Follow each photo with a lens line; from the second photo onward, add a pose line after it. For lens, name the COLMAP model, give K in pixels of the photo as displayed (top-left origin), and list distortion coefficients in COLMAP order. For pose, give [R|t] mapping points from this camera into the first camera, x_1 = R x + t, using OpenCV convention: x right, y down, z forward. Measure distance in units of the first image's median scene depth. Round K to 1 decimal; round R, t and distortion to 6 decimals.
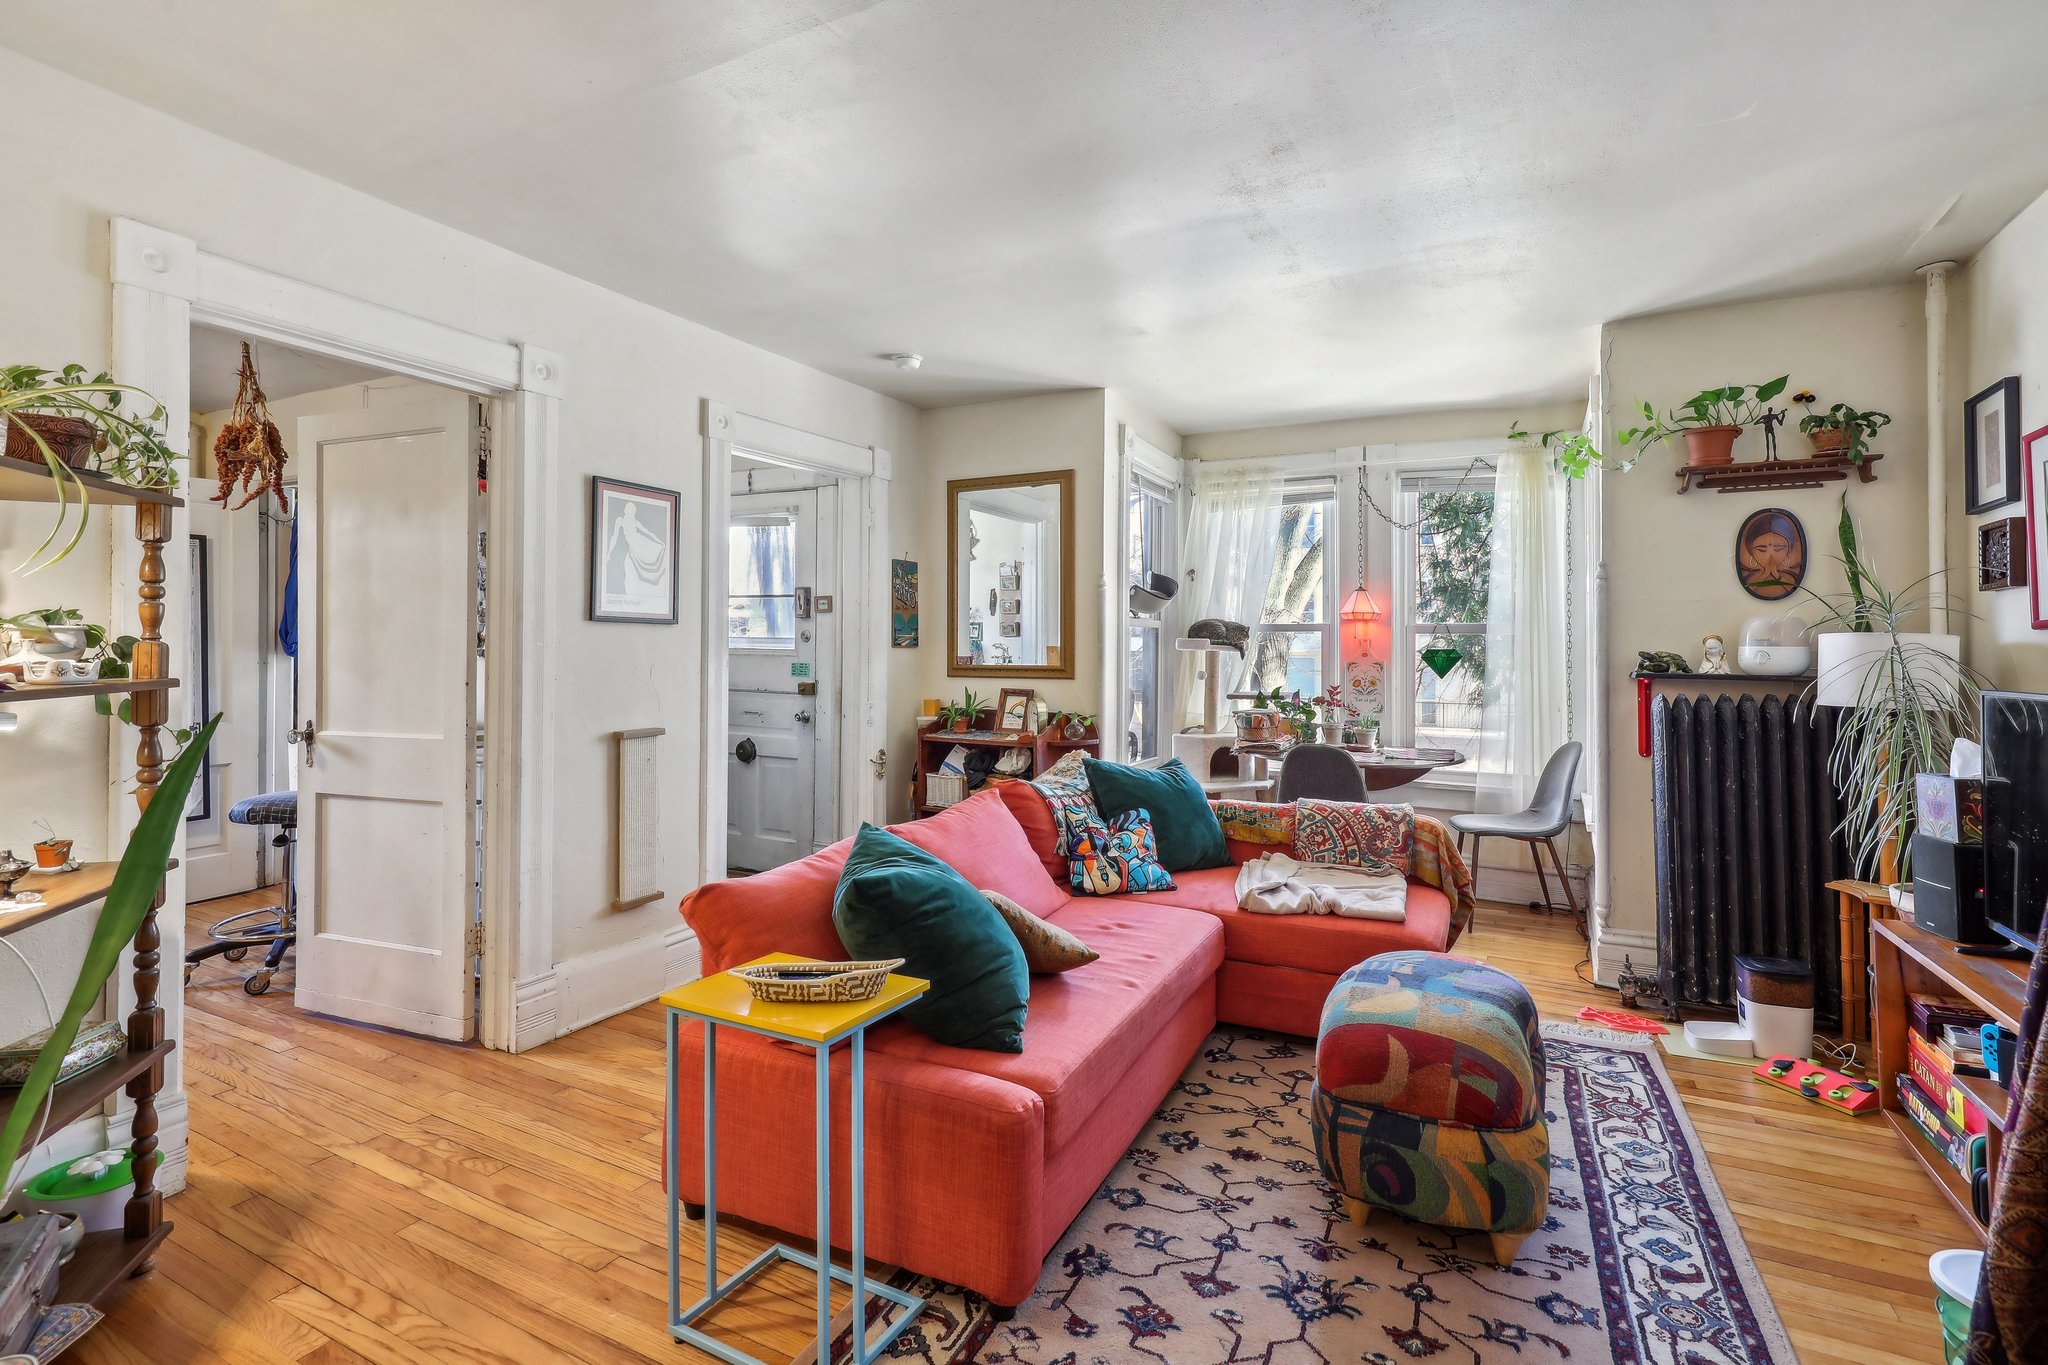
lens RADIAL K [[939.0, 0, 1023.4], [0, 939.0, 632.3], [0, 0, 1]] dist [0.005424, -0.000246]
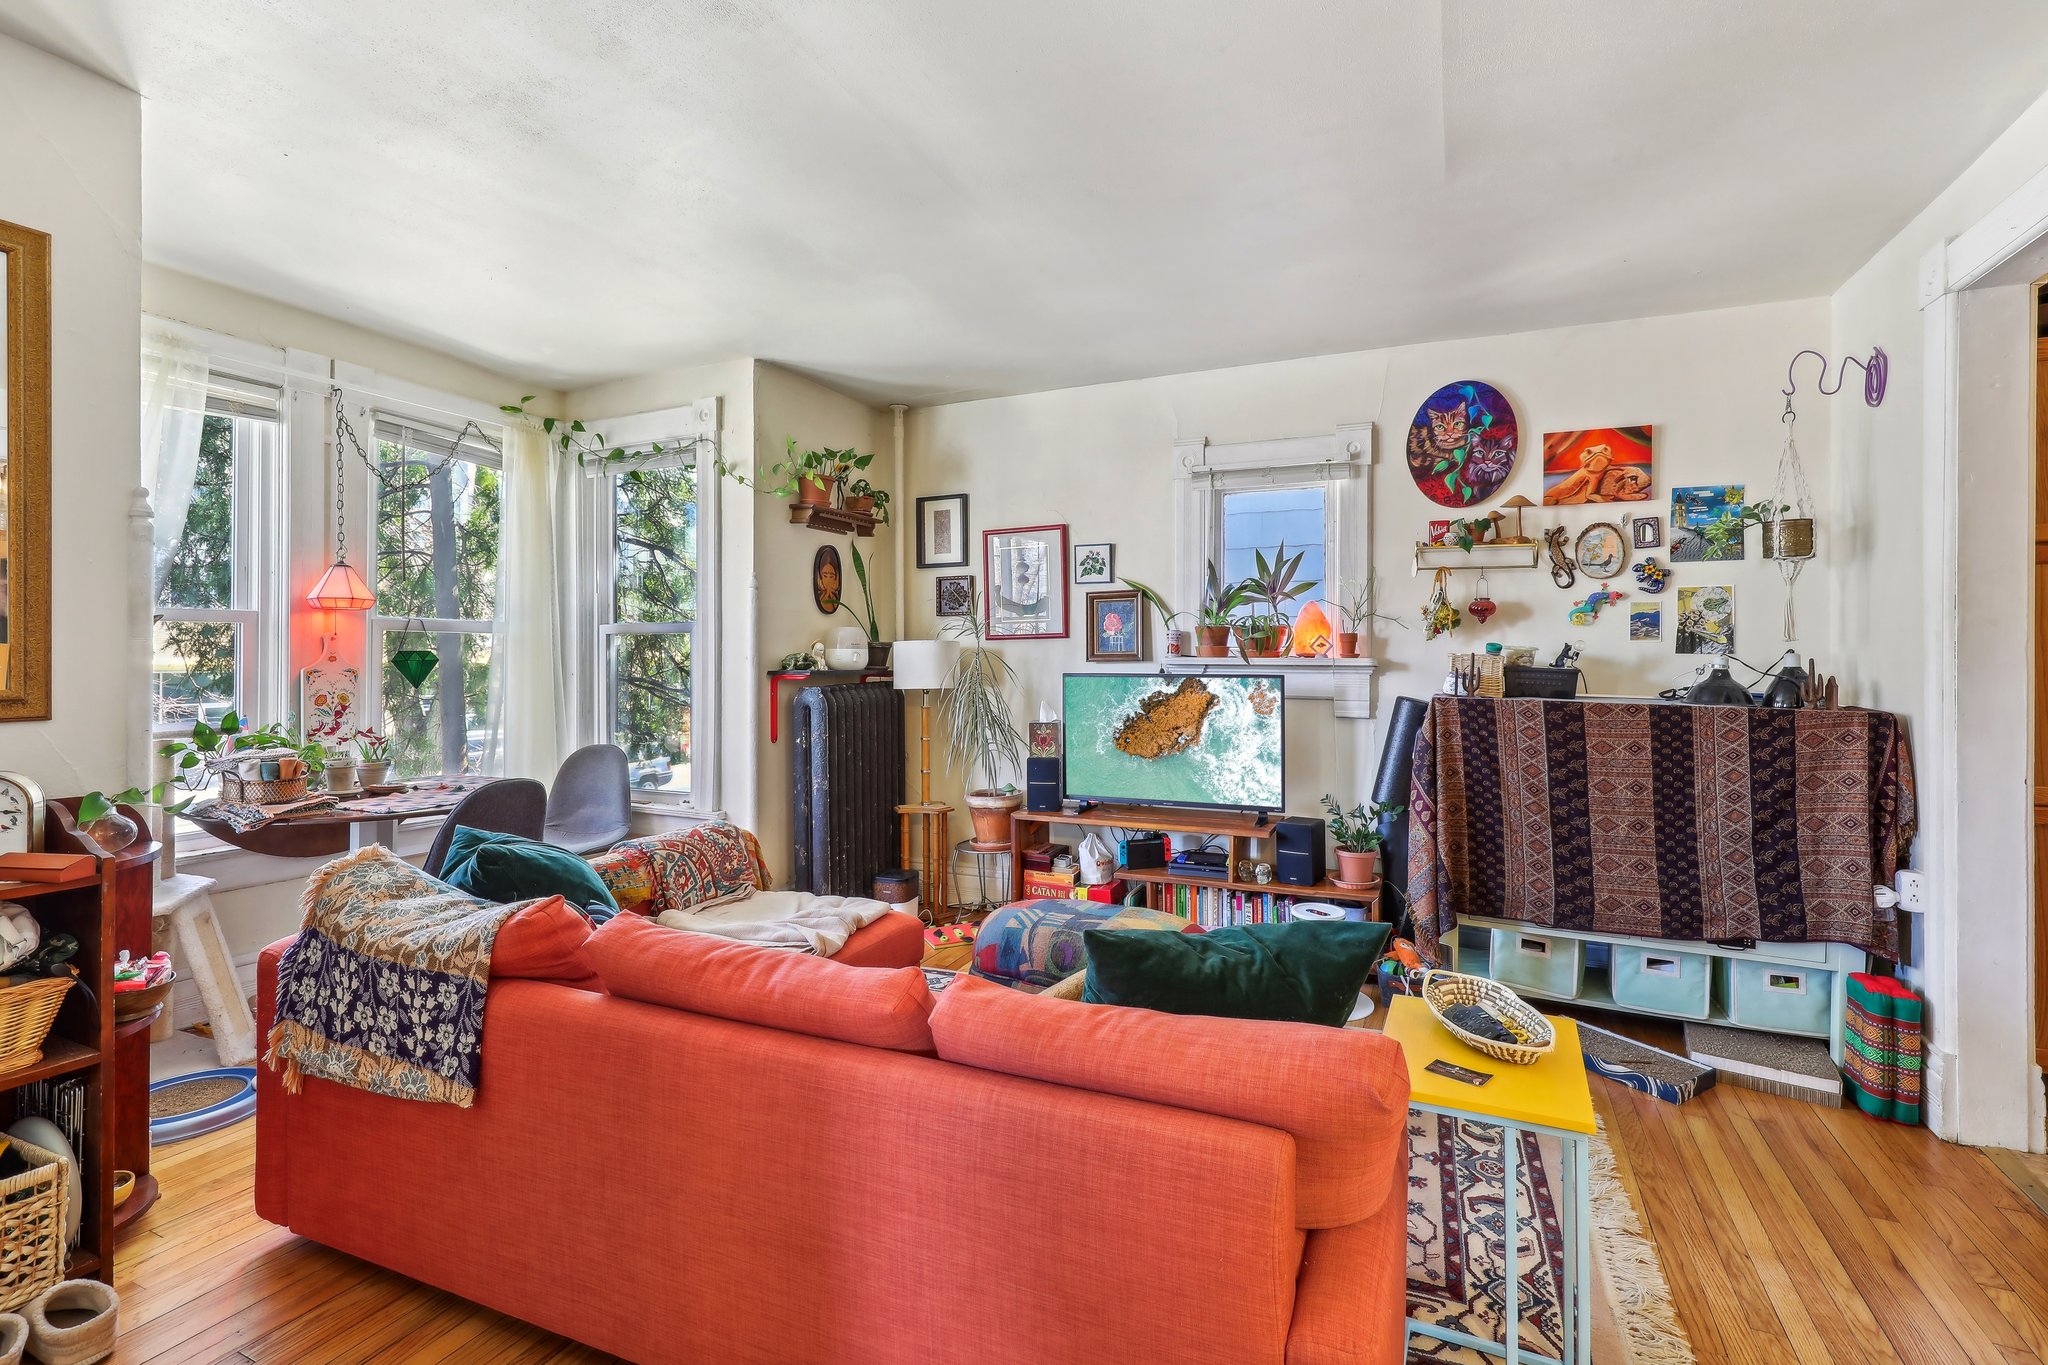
lens RADIAL K [[951.1, 0, 1031.9], [0, 951.1, 652.9], [0, 0, 1]] dist [0.005669, -0.000470]
pose [[-0.059909, -0.005630, 0.998188, -0.573272], [-0.018123, 0.999825, 0.004551, 0.009861], [-0.998039, -0.017818, -0.060001, 0.787624]]
